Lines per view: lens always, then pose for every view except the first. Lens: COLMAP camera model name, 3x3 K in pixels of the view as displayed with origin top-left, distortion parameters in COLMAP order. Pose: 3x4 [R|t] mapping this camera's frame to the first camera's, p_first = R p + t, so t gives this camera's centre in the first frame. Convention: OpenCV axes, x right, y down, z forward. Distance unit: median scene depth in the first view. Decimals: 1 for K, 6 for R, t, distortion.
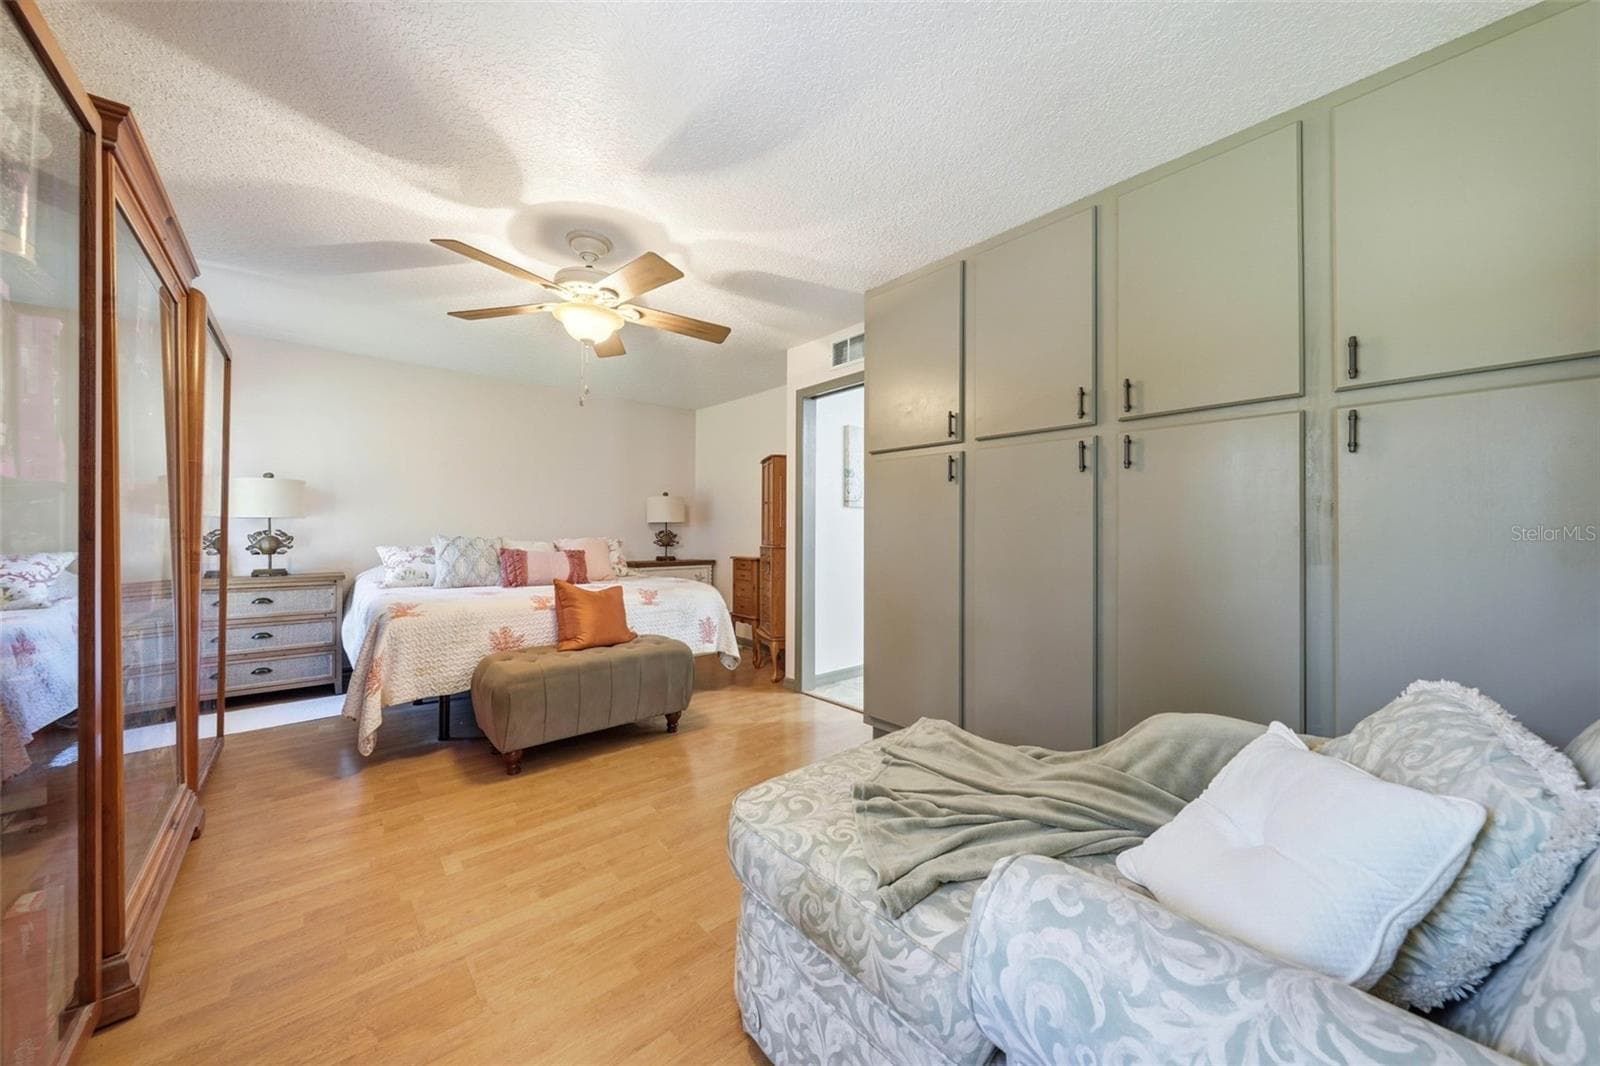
lens RADIAL K [[555.4, 0, 803.6], [0, 555.4, 530.0], [0, 0, 1]] dist [-0.000300, 0.000037]
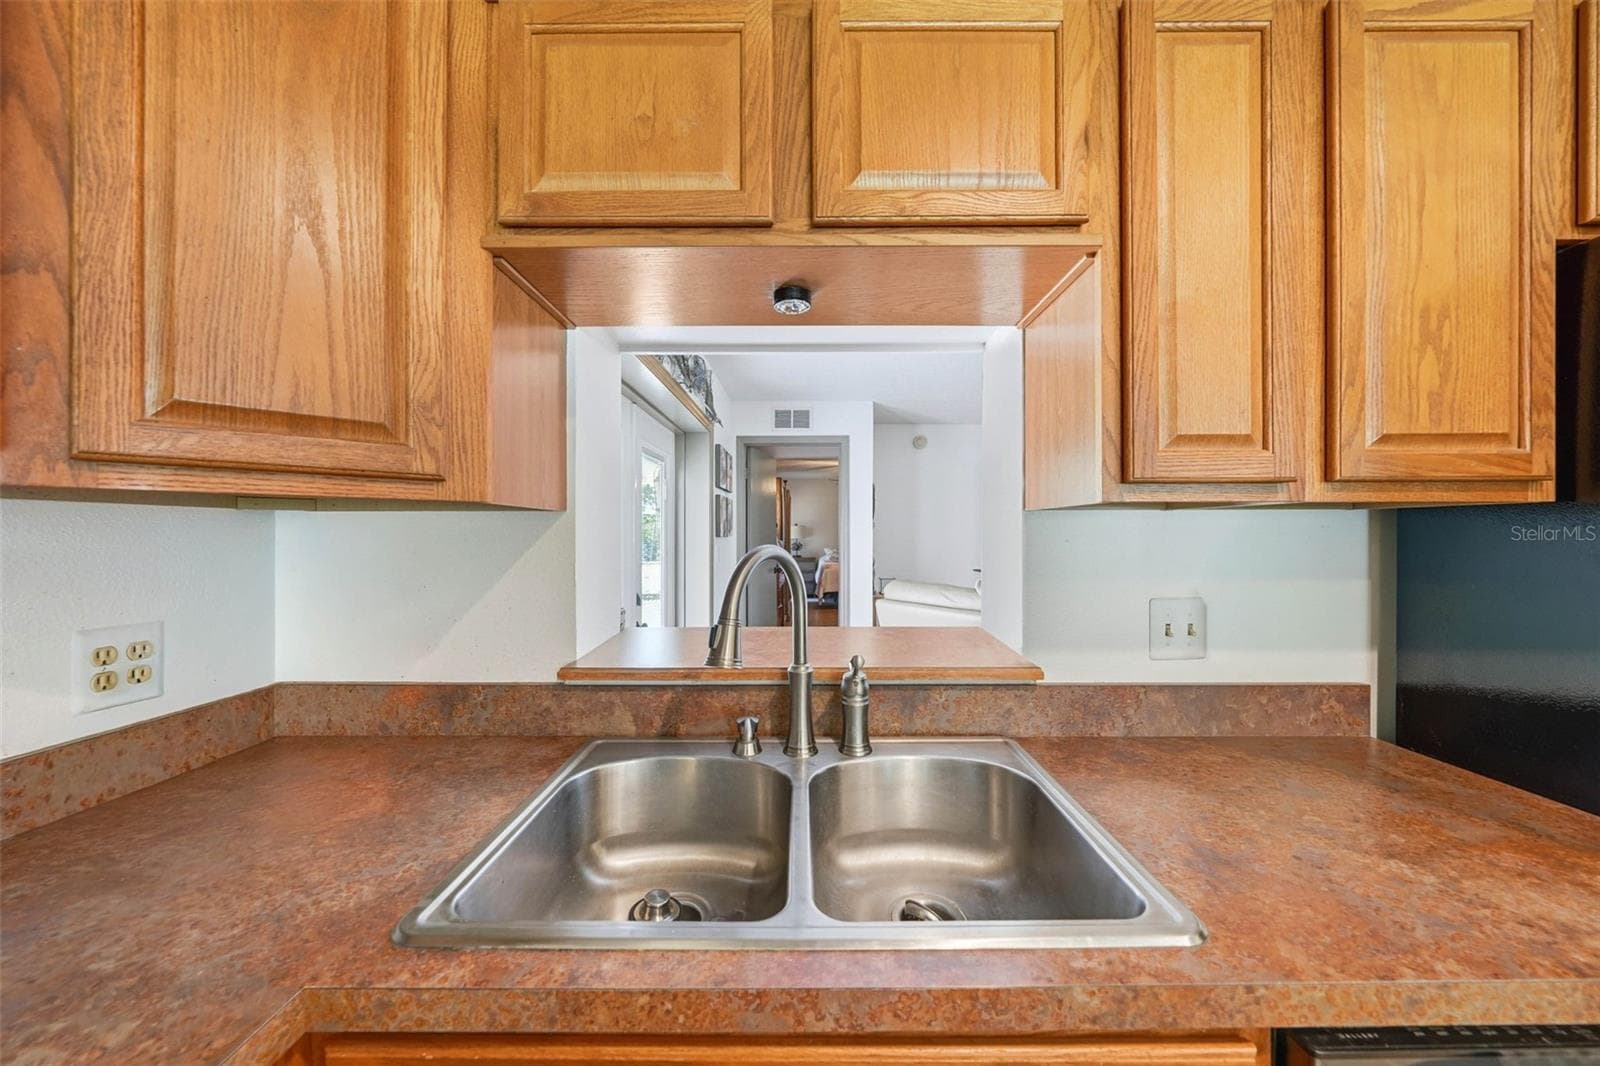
lens RADIAL K [[555.4, 0, 803.6], [0, 555.4, 530.0], [0, 0, 1]] dist [-0.000300, 0.000037]
pose [[0.752729, -0.009747, -0.658259, 1.089924], [0.009693, 0.999946, -0.003721, -0.057087], [0.658259, -0.003579, 0.752783, -1.287453]]
